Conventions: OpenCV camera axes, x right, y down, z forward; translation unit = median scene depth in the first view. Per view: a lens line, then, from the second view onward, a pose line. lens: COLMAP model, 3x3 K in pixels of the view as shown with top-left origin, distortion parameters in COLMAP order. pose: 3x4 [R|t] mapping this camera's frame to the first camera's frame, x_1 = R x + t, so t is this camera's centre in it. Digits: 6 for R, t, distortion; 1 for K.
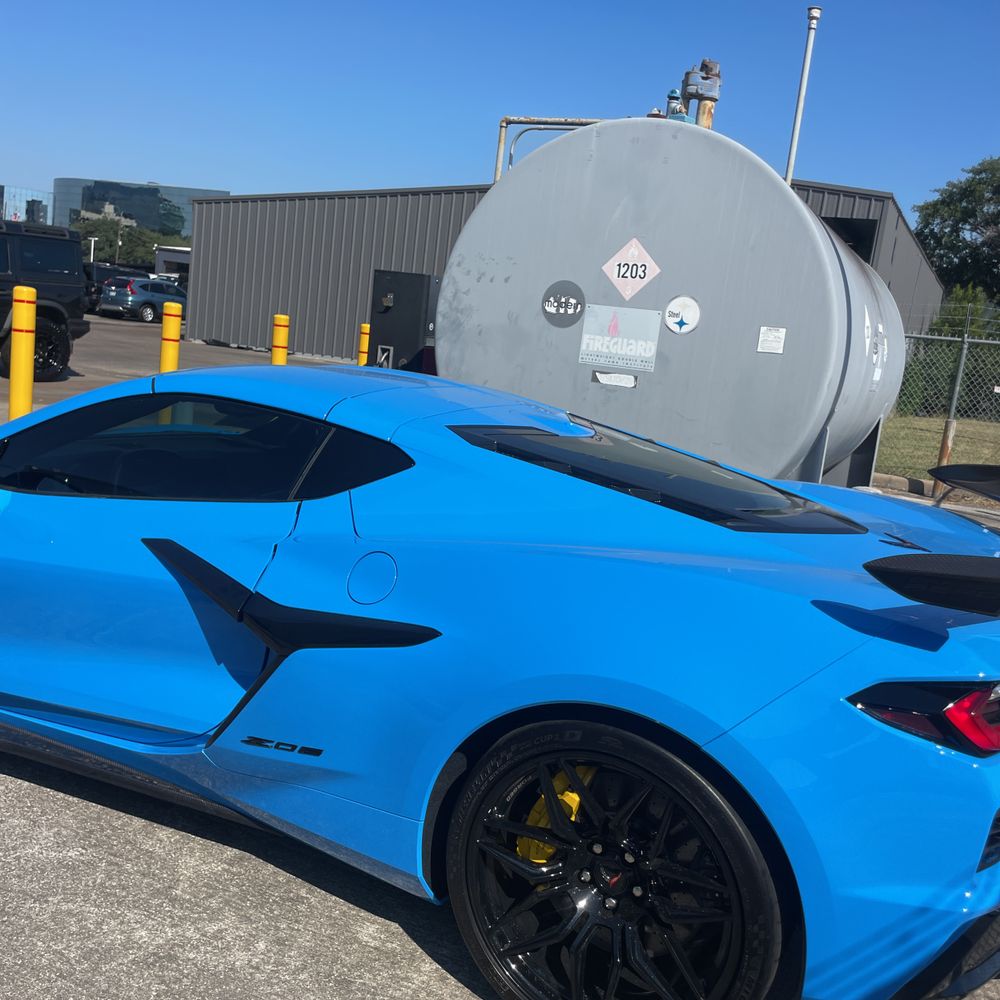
lens RADIAL K [[1027.9, 0, 502.1], [0, 1027.9, 484.0], [0, 0, 1]] dist [0.027322, 0.000000]
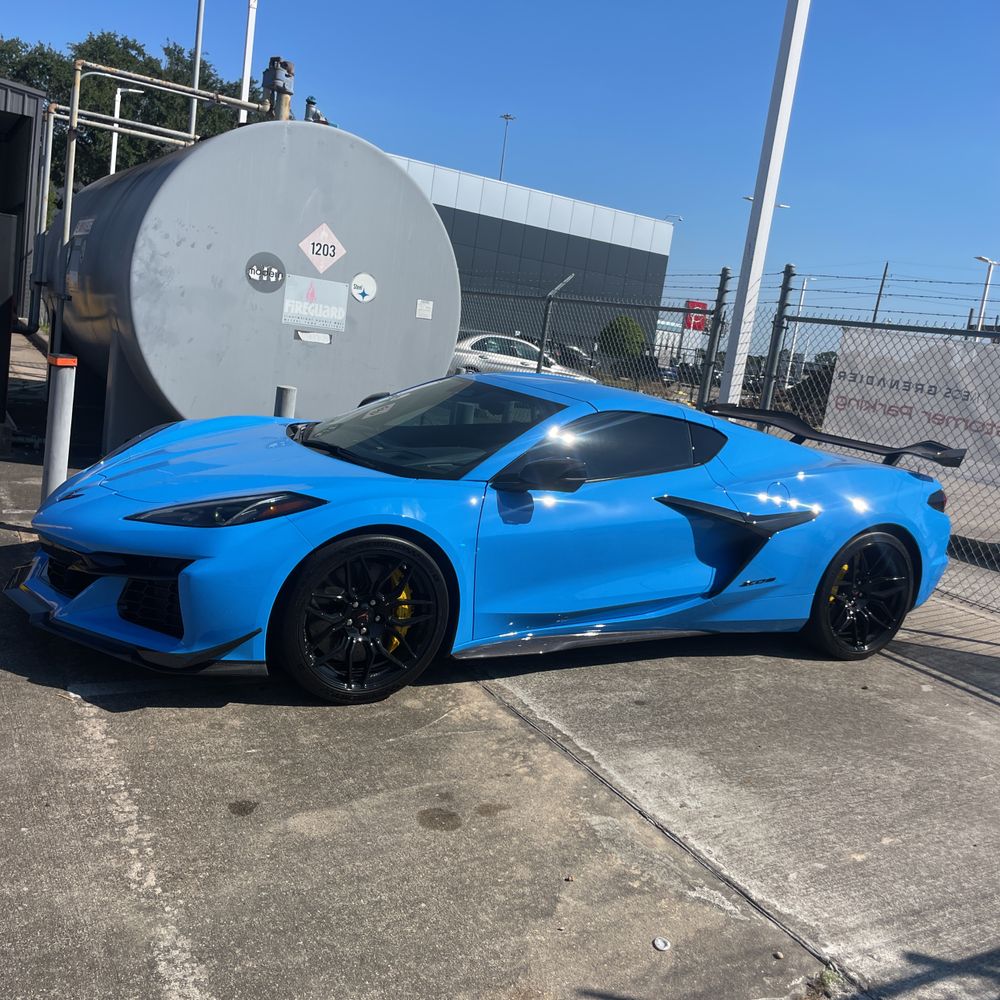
lens RADIAL K [[1027.9, 0, 537.3], [0, 1027.9, 476.8], [0, 0, 1]] dist [0.027322, 0.000000]
pose [[0.543395, -0.146122, 0.826662, -0.788965], [0.047354, 0.988502, 0.143602, -0.100659], [-0.838141, -0.038887, 0.544066, 0.094094]]
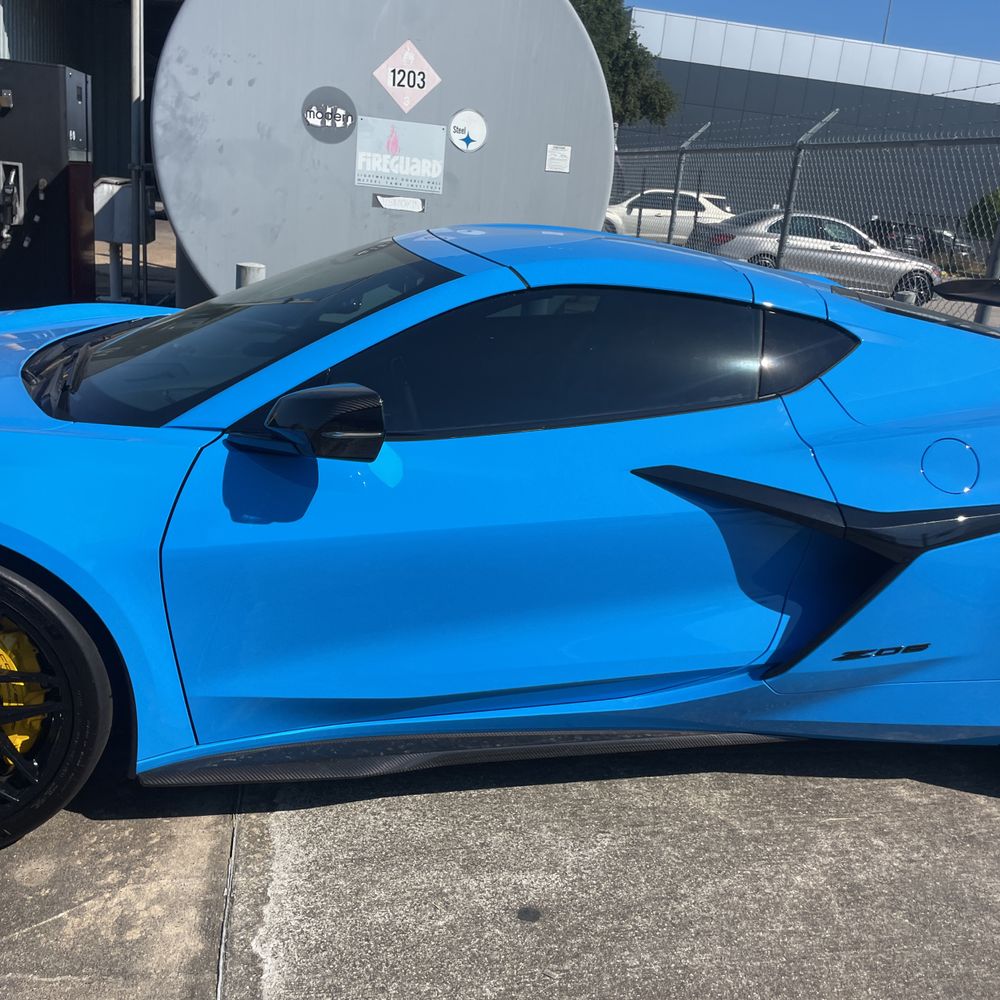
lens RADIAL K [[1027.9, 0, 522.6], [0, 1027.9, 485.0], [0, 0, 1]] dist [0.027322, 0.000000]
pose [[0.802313, -0.195561, 0.563960, -0.370246], [0.080909, 0.971718, 0.221852, -0.051877], [-0.591395, -0.132365, 0.795444, 0.166185]]
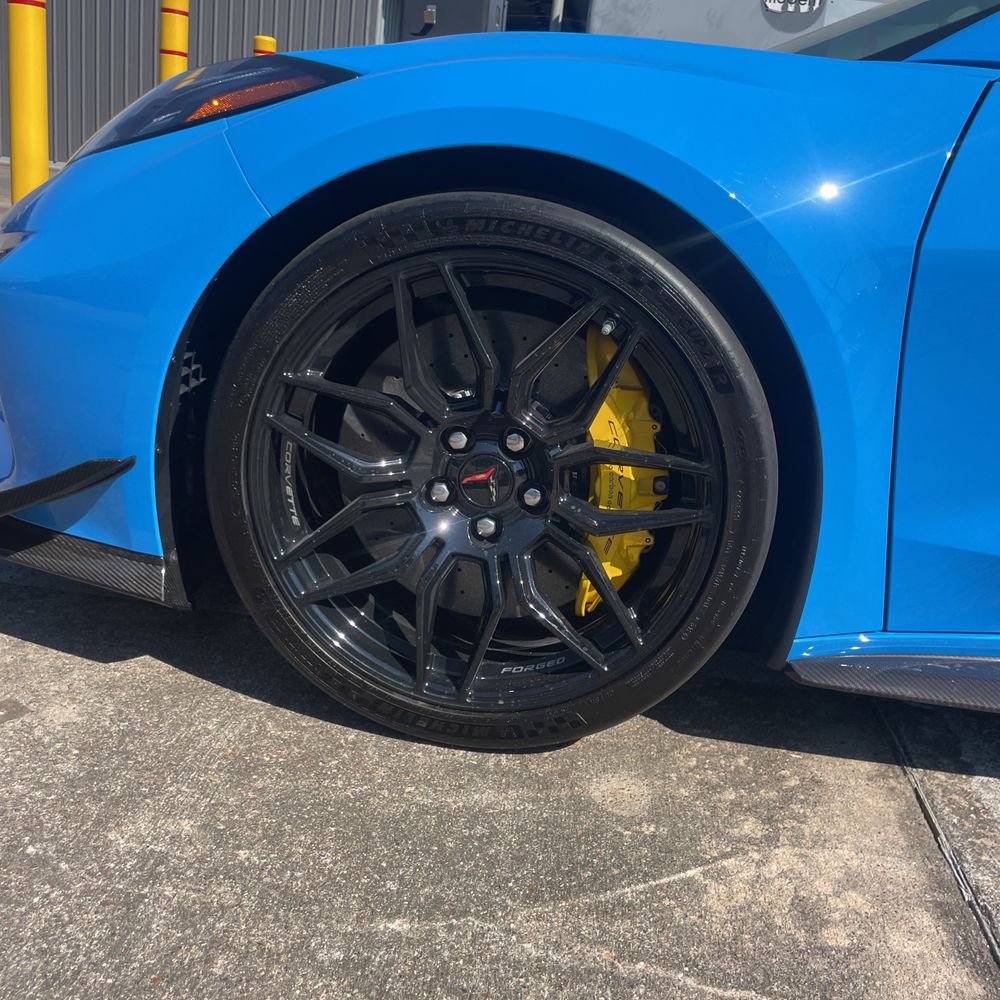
lens RADIAL K [[1027.9, 0, 495.4], [0, 1027.9, 481.6], [0, 0, 1]] dist [0.027322, 0.000000]
pose [[0.946932, -0.095585, 0.306895, -0.408651], [0.045183, 0.984865, 0.167331, 0.032118], [-0.318244, -0.144585, 0.936918, 0.328774]]
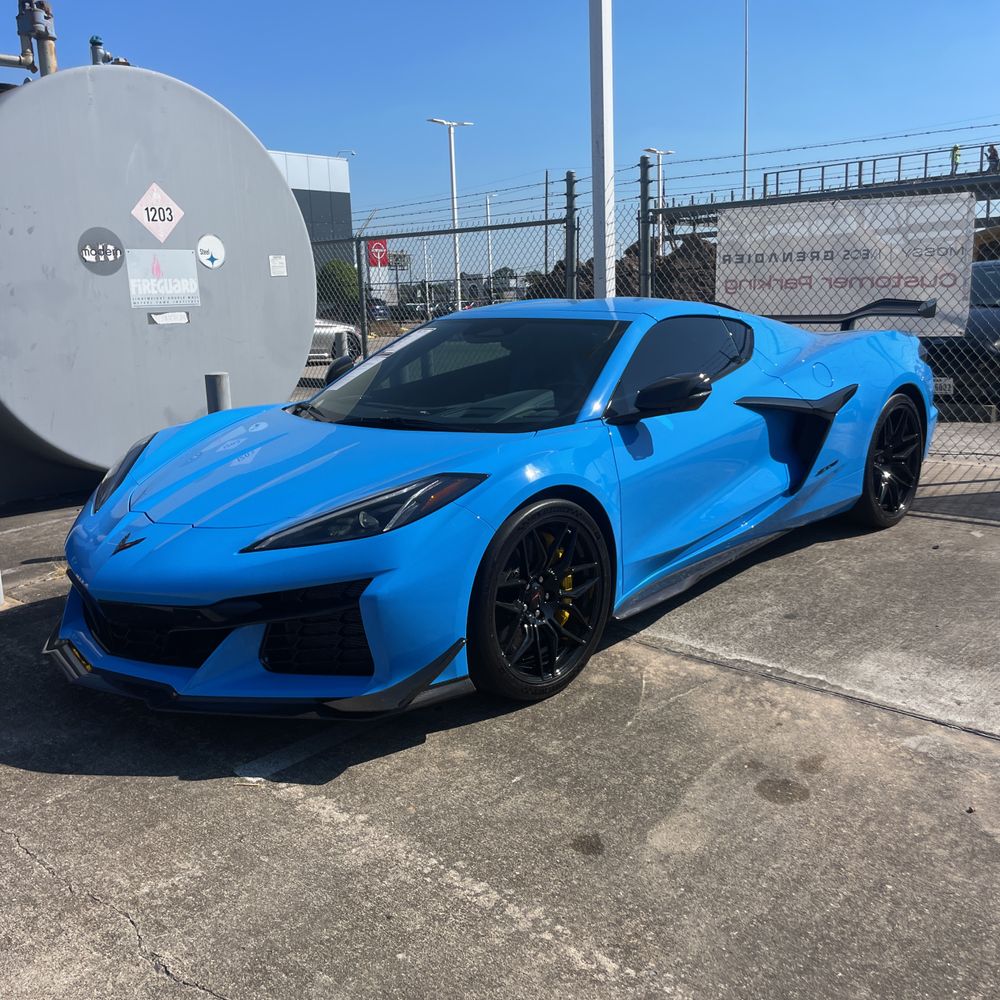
lens RADIAL K [[1027.9, 0, 508.4], [0, 1027.9, 479.5], [0, 0, 1]] dist [0.027322, 0.000000]
pose [[0.273842, -0.287953, 0.917657, -0.821083], [0.211036, 0.948866, 0.234770, -0.119386], [-0.938336, 0.129369, 0.320608, 0.347325]]
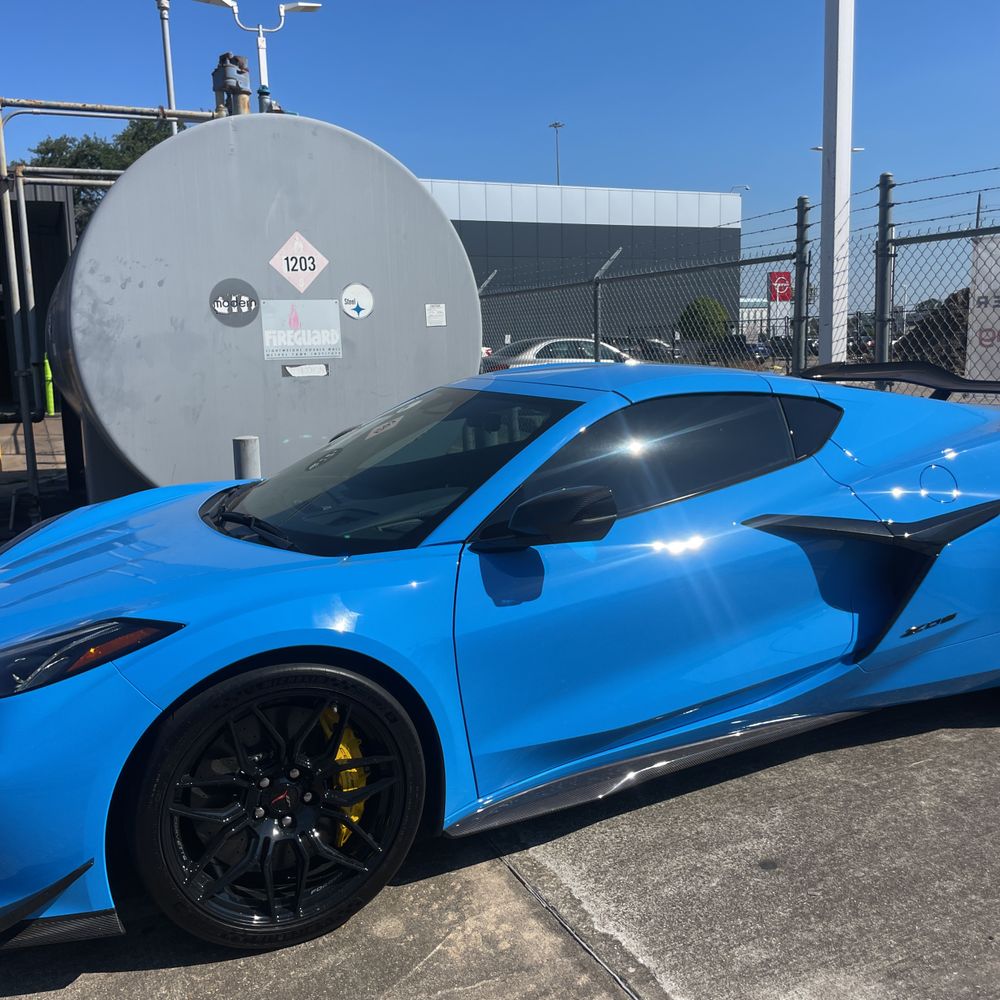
lens RADIAL K [[1027.9, 0, 505.2], [0, 1027.9, 474.5], [0, 0, 1]] dist [0.027322, 0.000000]
pose [[0.620315, -0.226565, 0.750918, -0.555190], [0.217188, 0.969553, 0.113118, -0.074029], [-0.753684, 0.092922, 0.650635, 0.195744]]
